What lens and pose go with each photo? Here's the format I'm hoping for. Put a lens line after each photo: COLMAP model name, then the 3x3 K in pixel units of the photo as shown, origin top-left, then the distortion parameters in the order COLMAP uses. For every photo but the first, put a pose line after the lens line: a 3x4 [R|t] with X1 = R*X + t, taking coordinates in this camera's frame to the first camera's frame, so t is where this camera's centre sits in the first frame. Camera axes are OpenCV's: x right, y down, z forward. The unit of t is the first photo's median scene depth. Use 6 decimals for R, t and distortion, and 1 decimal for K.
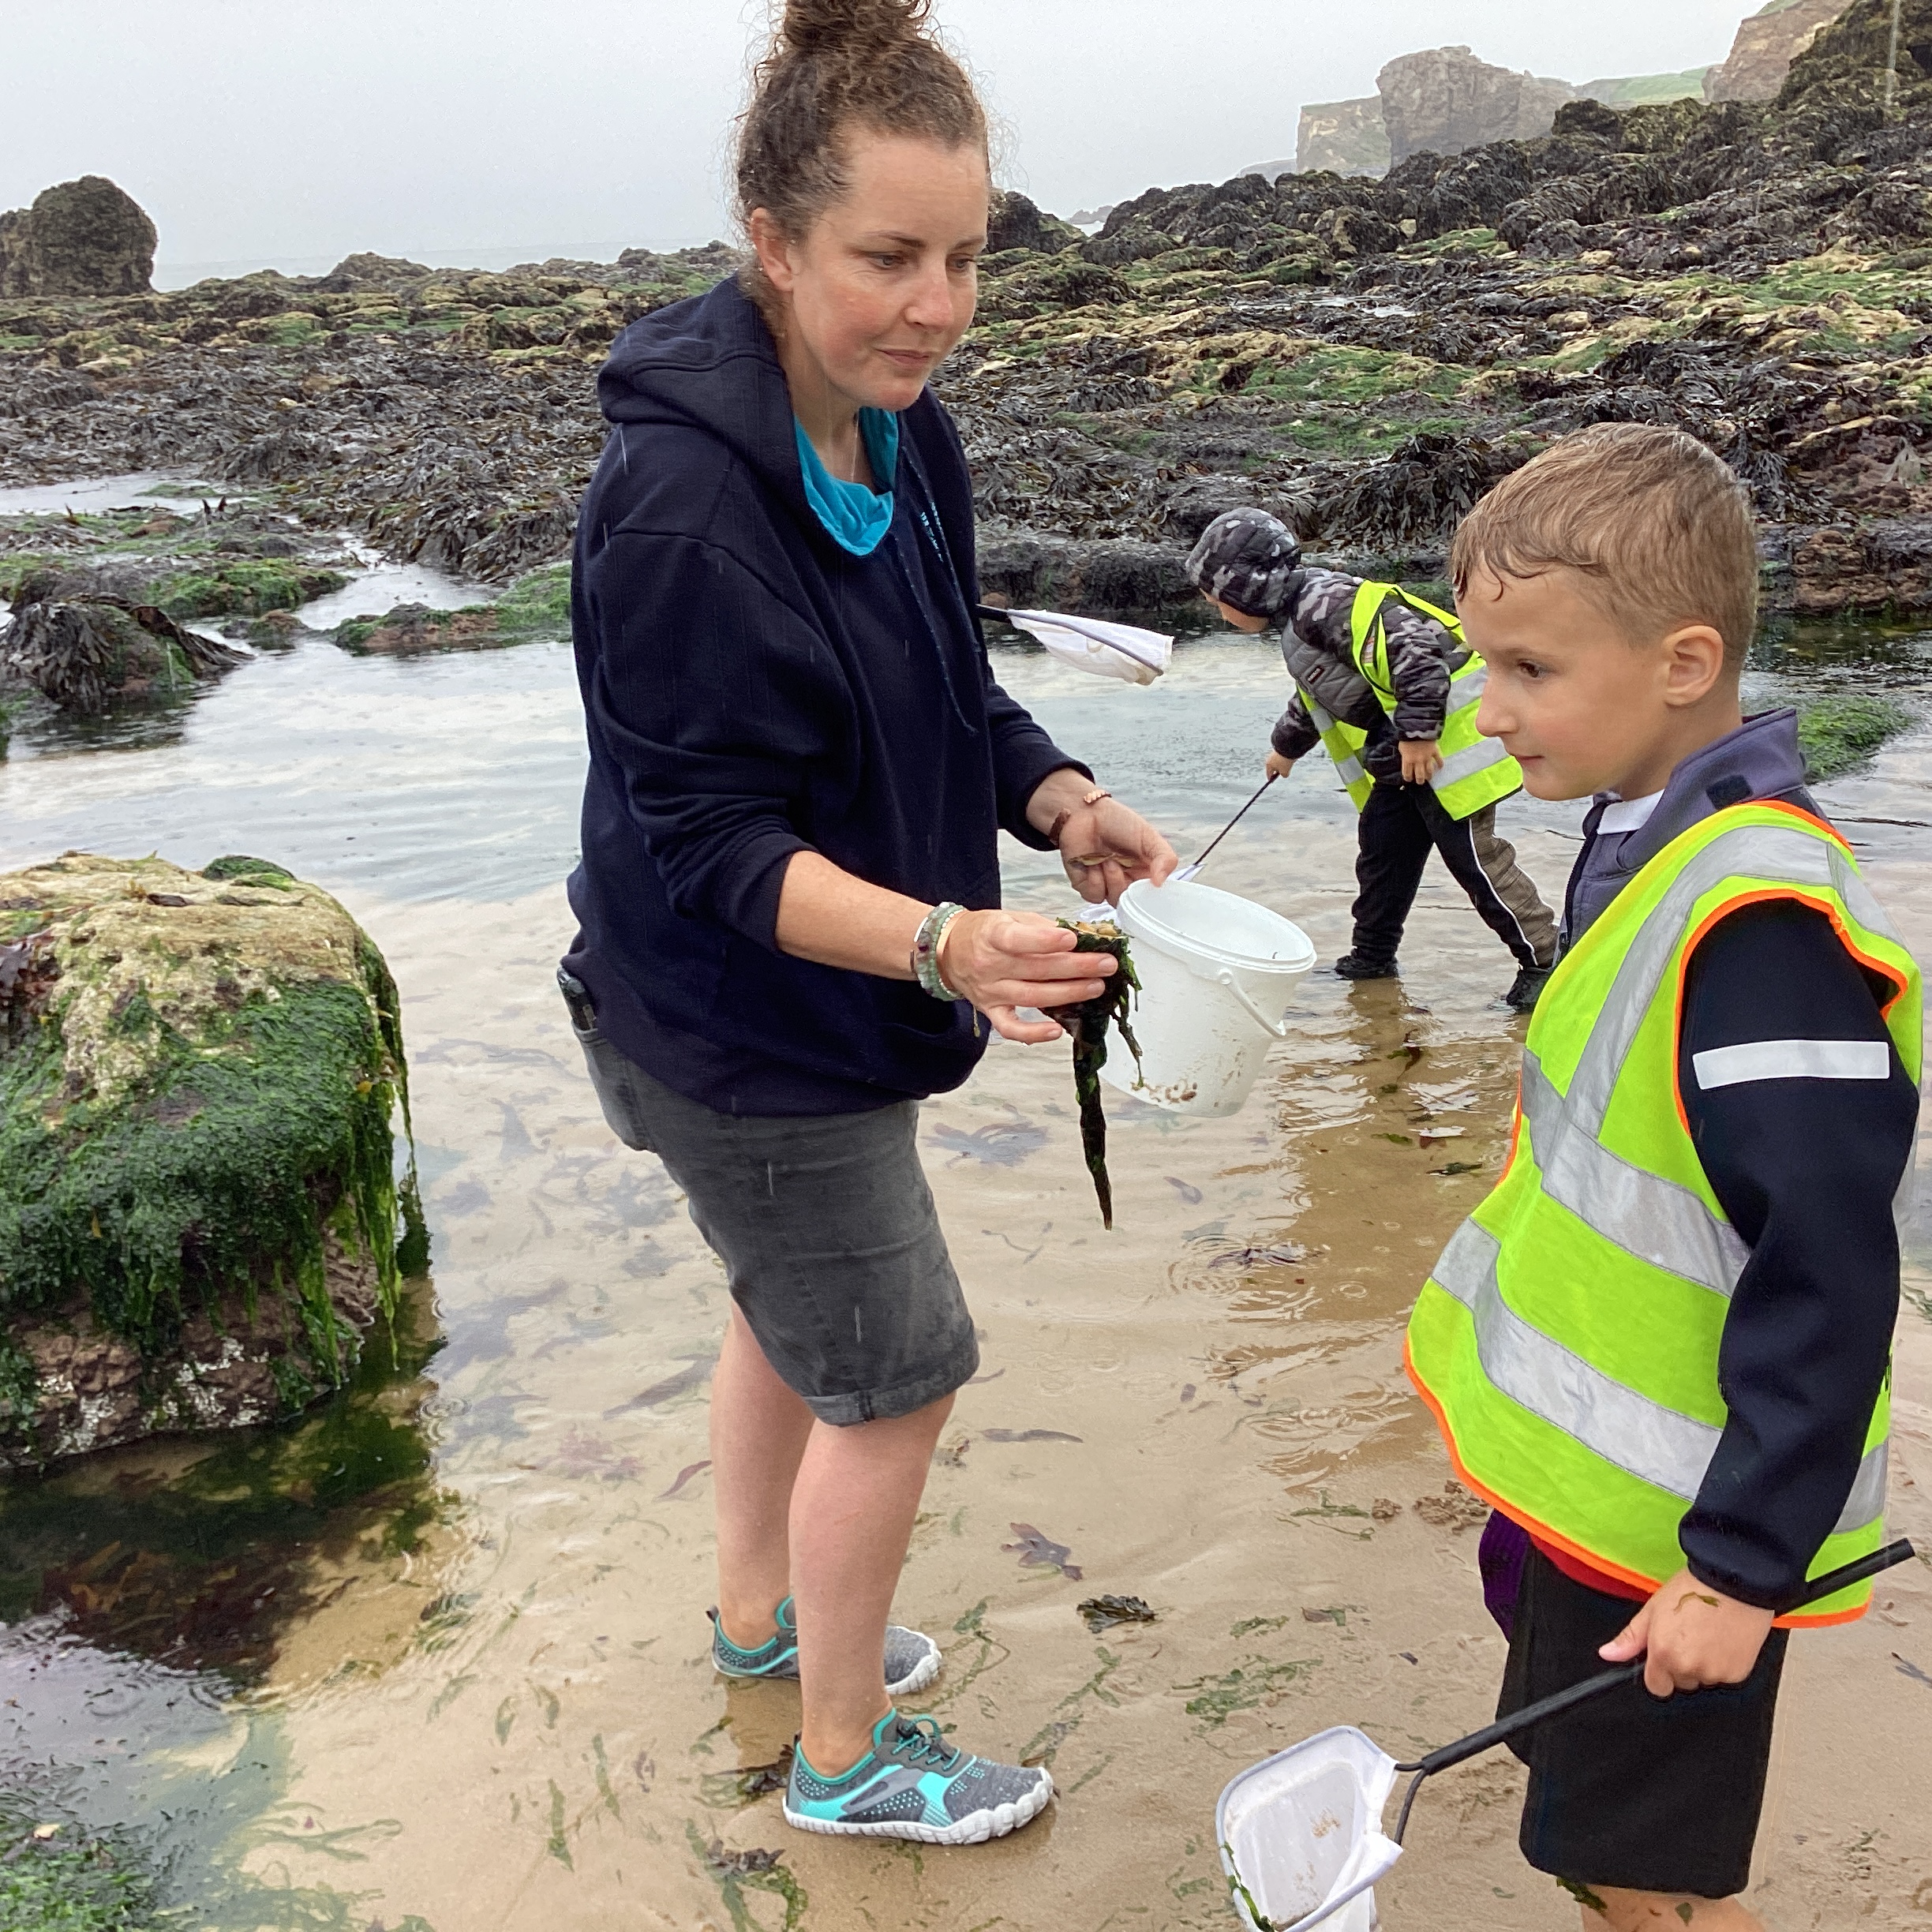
lens RADIAL K [[2349.1, 0, 972.9], [0, 2349.1, 937.8], [0, 0, 1]] dist [0.159104, -0.381405]
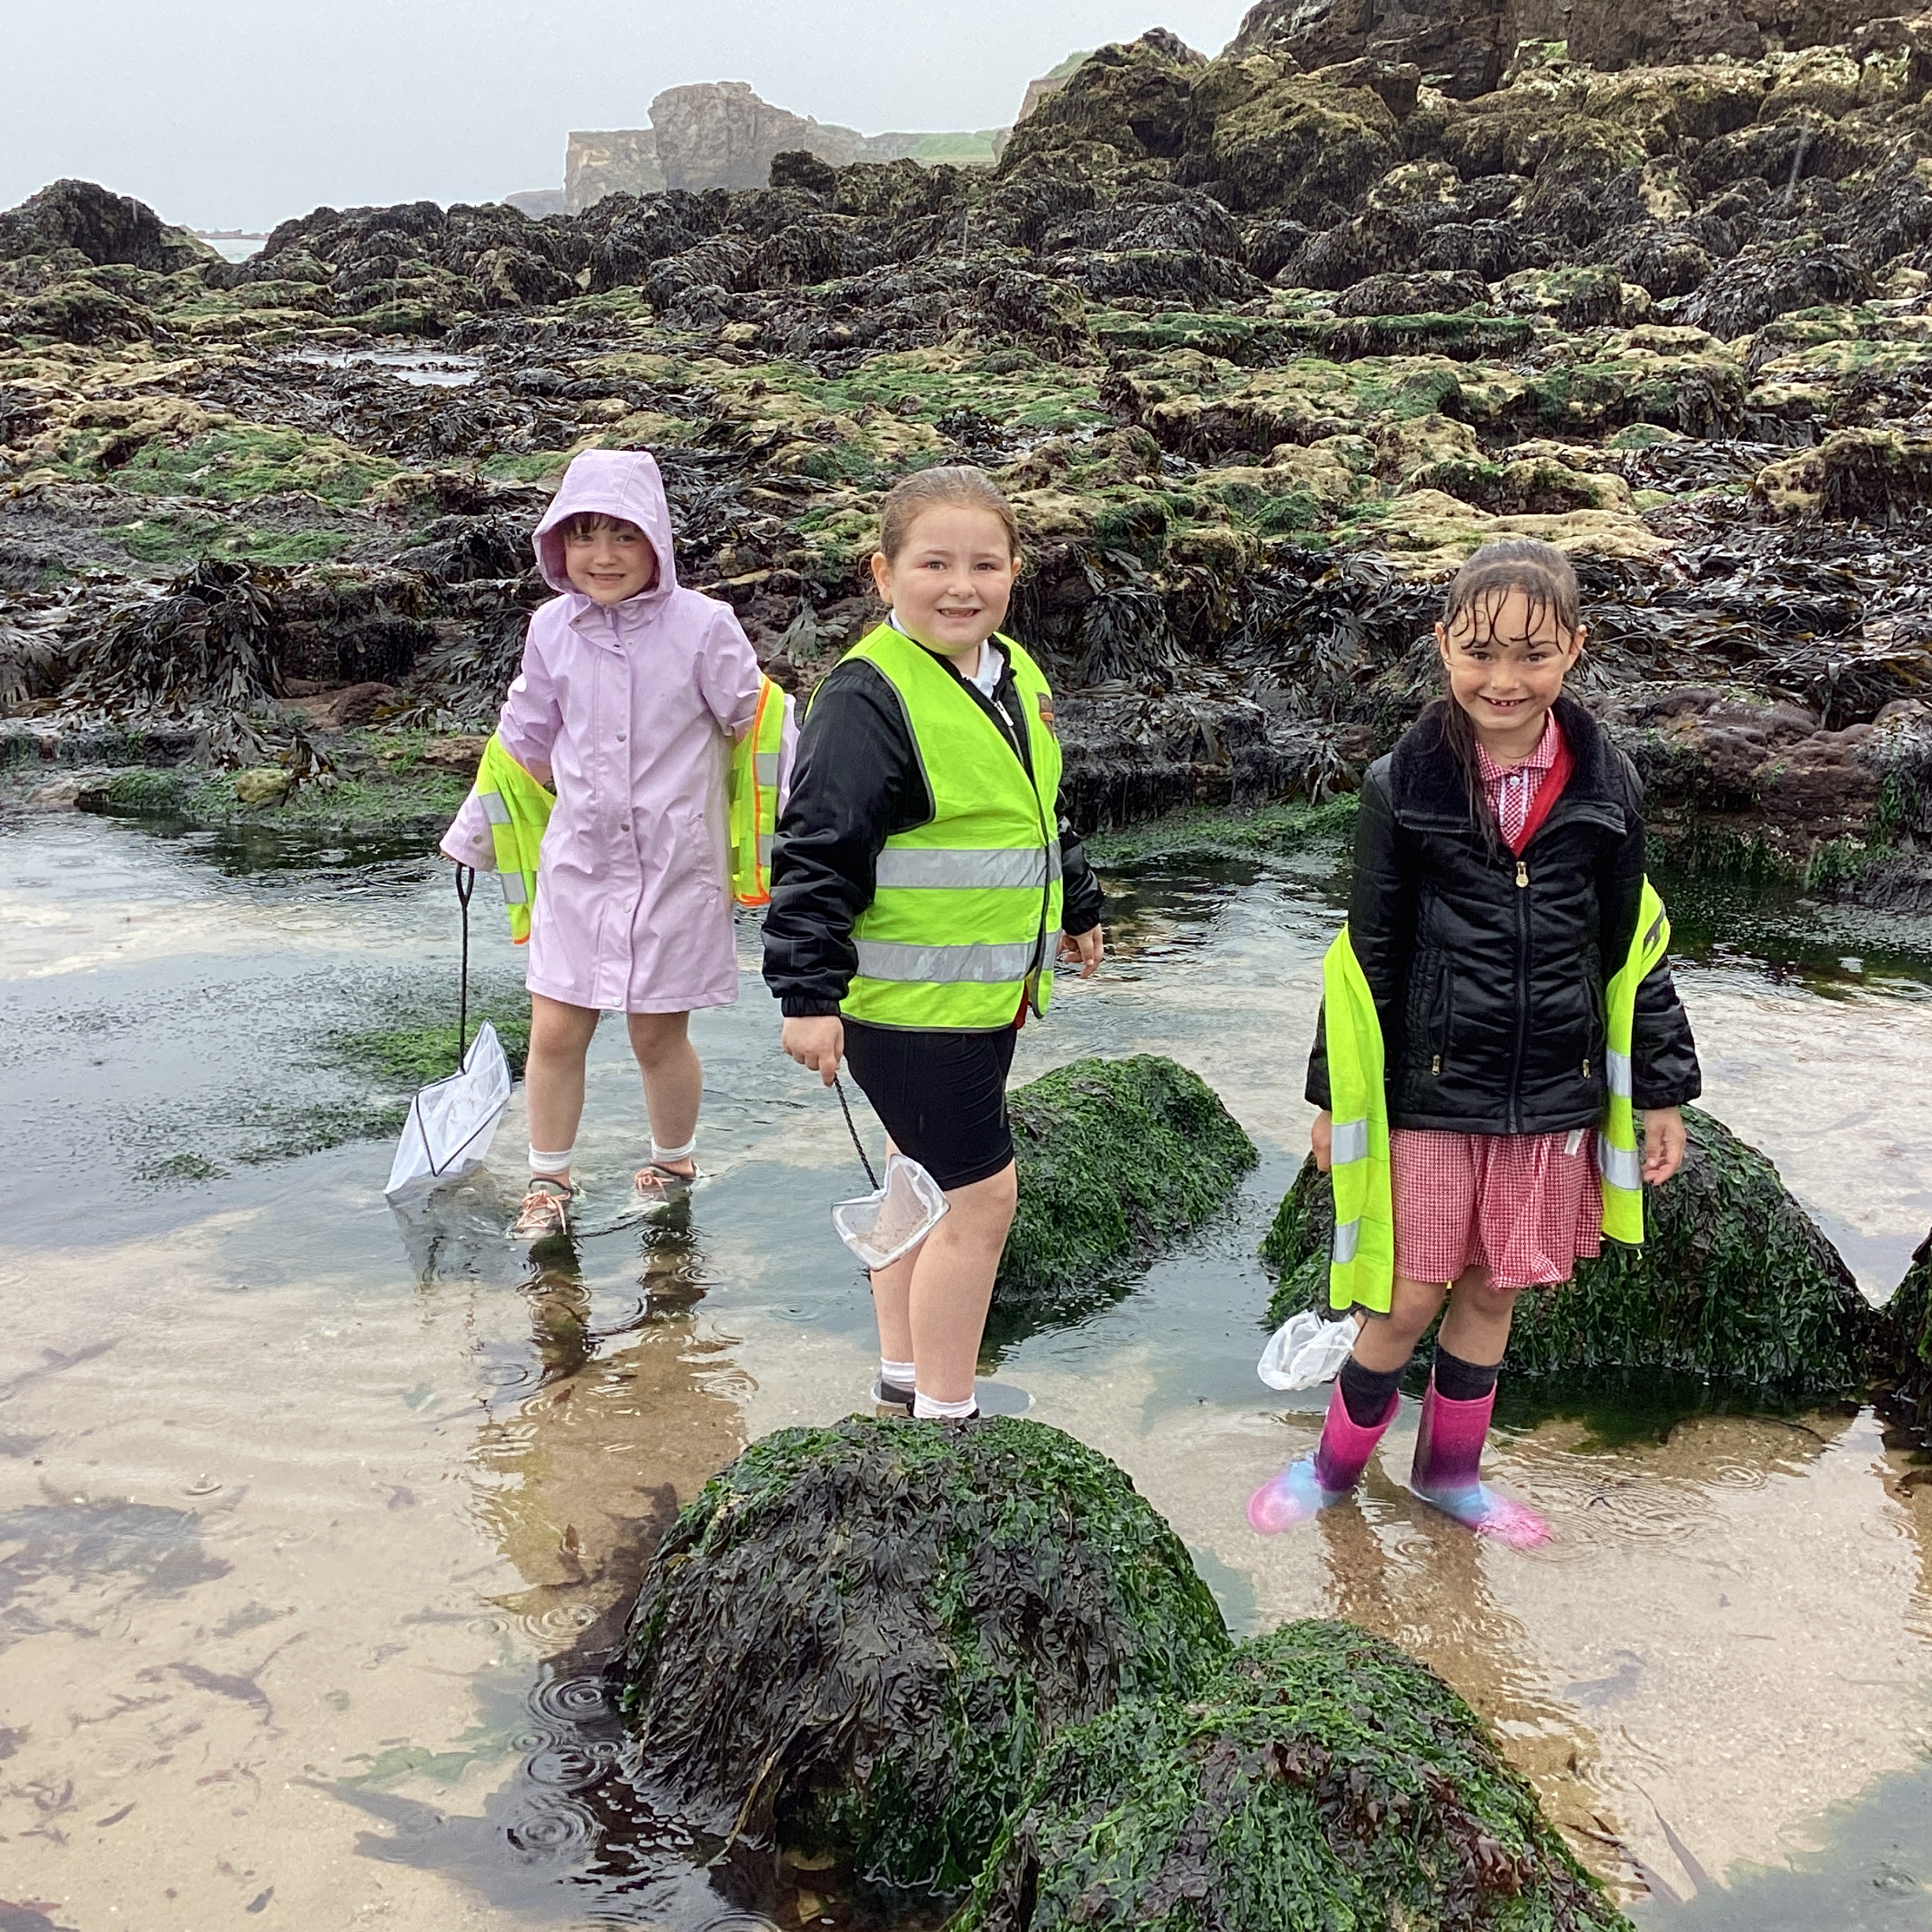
lens RADIAL K [[2647.6, 0, 969.5], [0, 2647.6, 946.8], [0, 0, 1]] dist [0.190895, -0.471095]
pose [[0.960802, -0.002103, 0.277228, 0.094708], [0.013706, 0.999109, -0.039920, -0.027806], [-0.276897, 0.042155, 0.959975, 0.067715]]
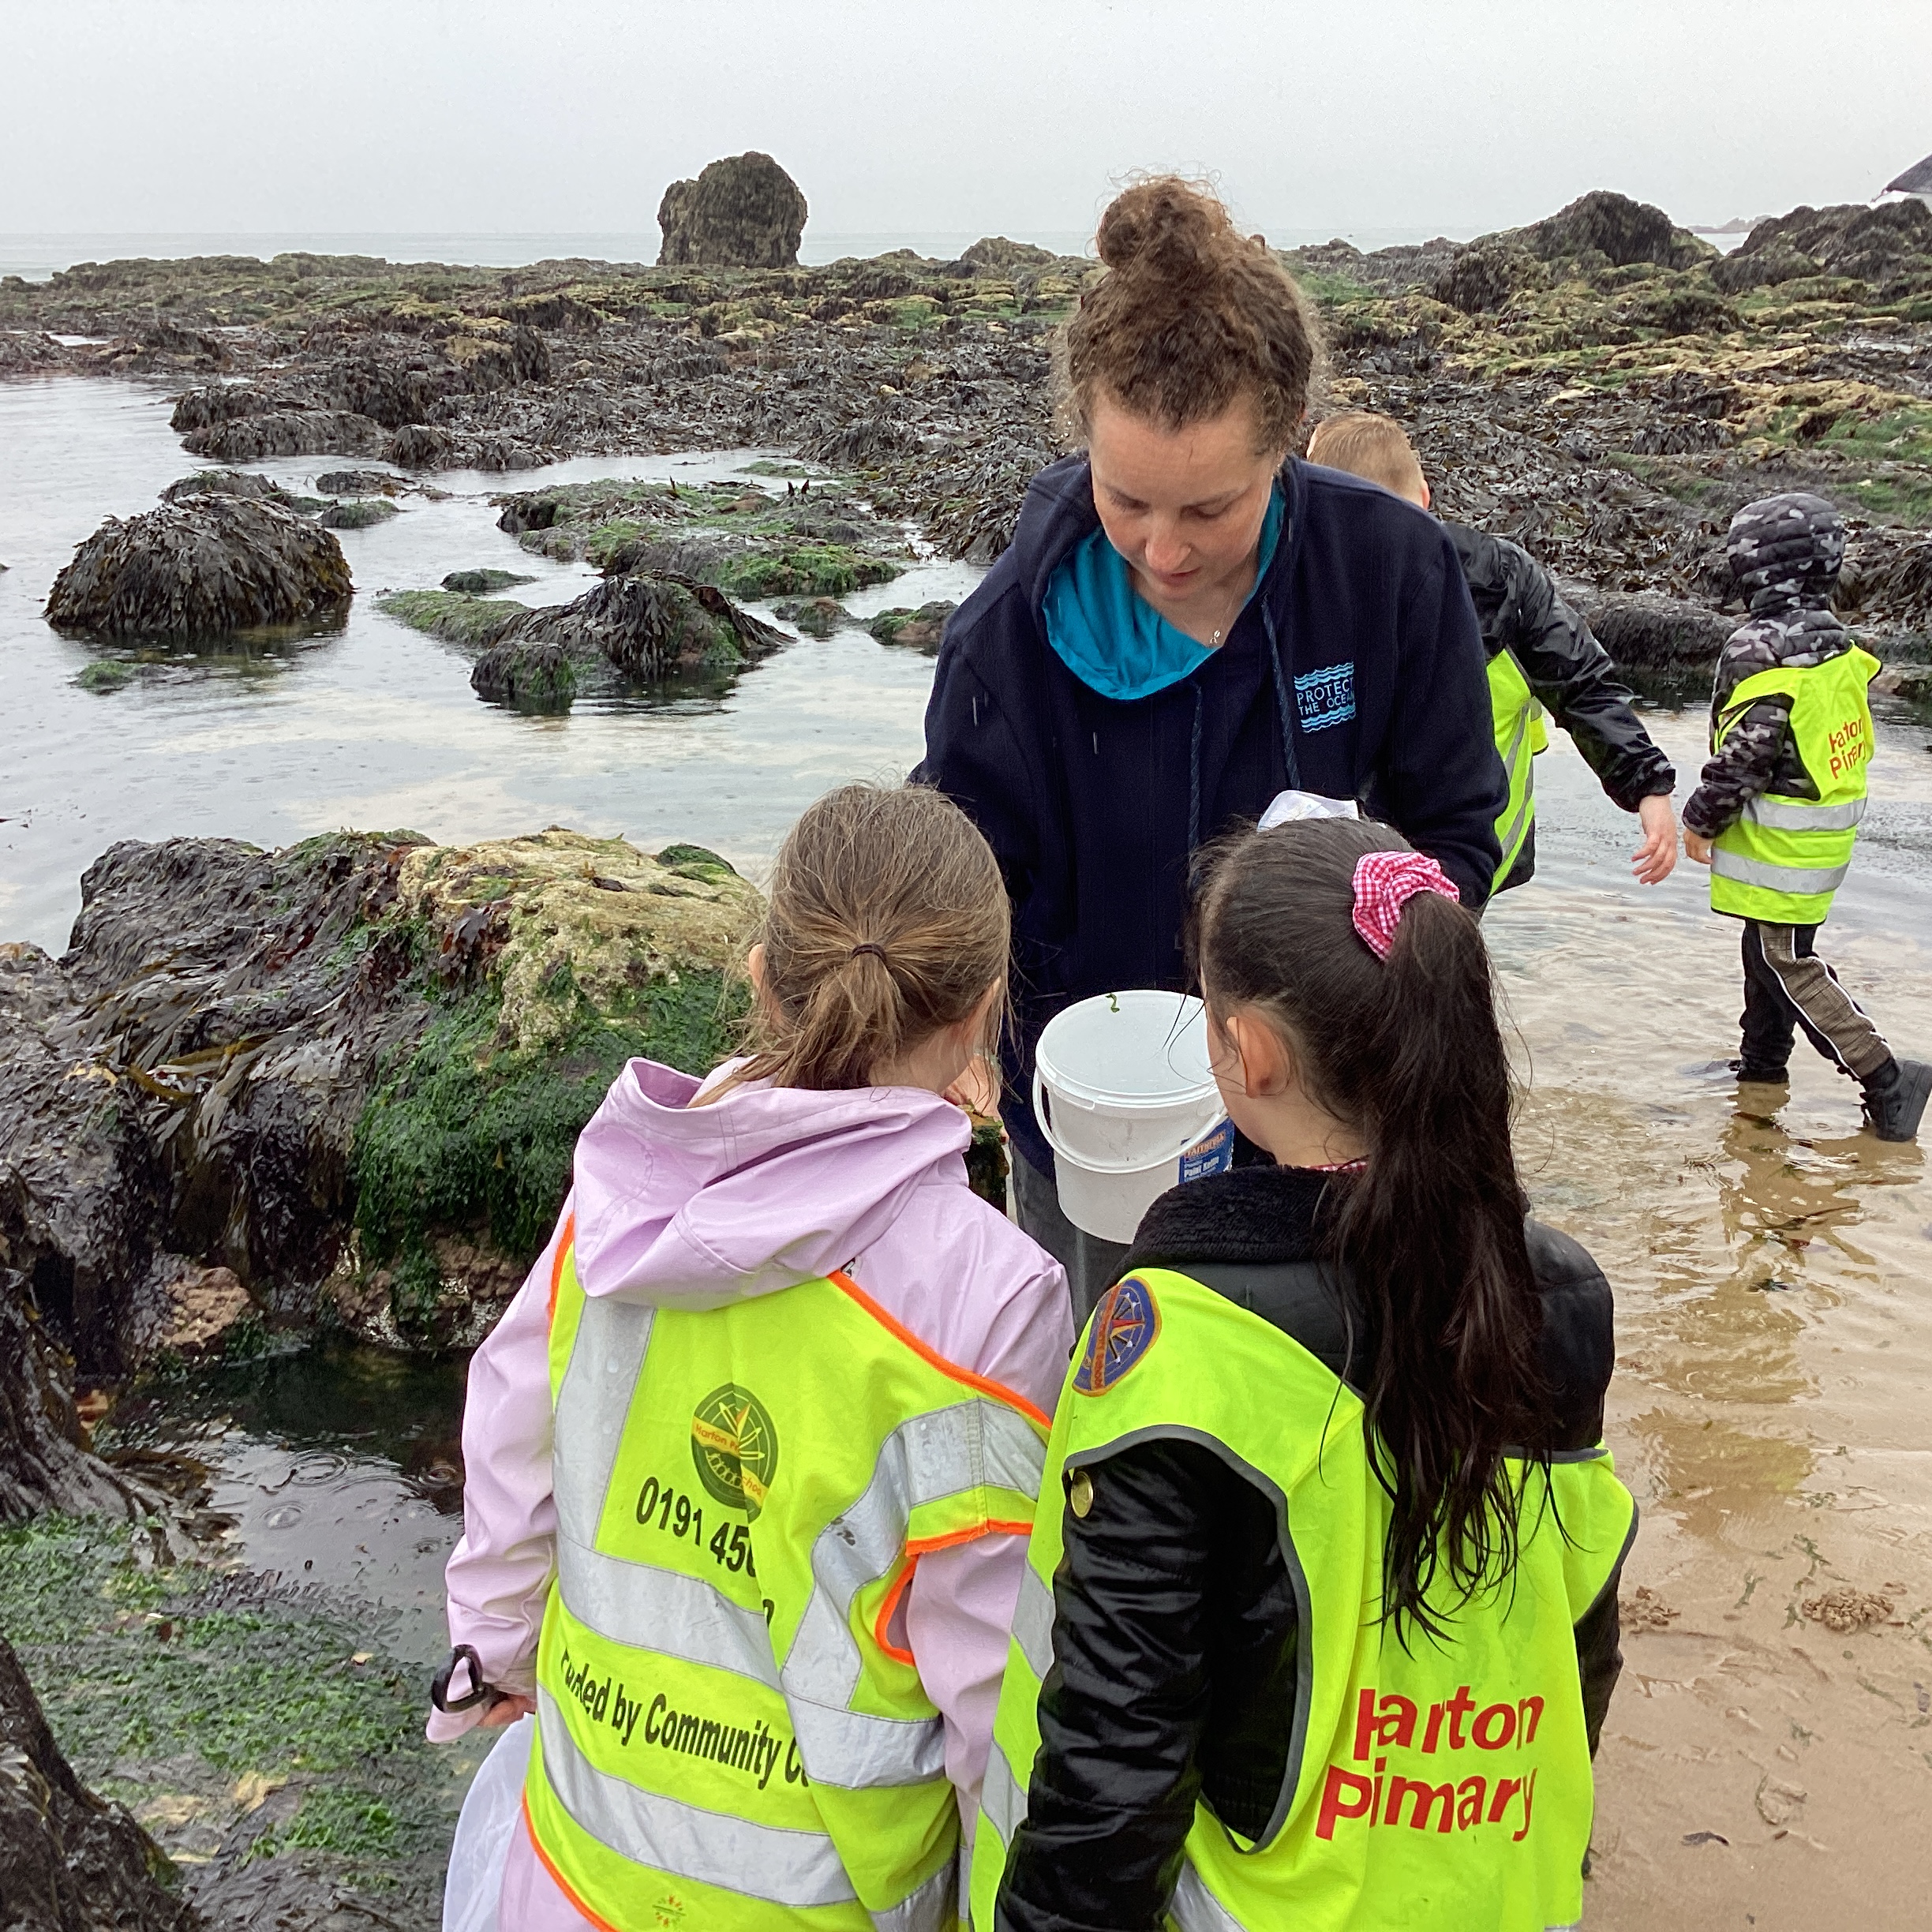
lens RADIAL K [[2340.8, 0, 970.2], [0, 2340.8, 941.2], [0, 0, 1]] dist [0.172204, -0.431121]
pose [[0.966454, 0.118563, -0.227835, 0.017101], [-0.117209, 0.992915, 0.019515, -0.005547], [0.228535, 0.007844, 0.973504, -0.012963]]
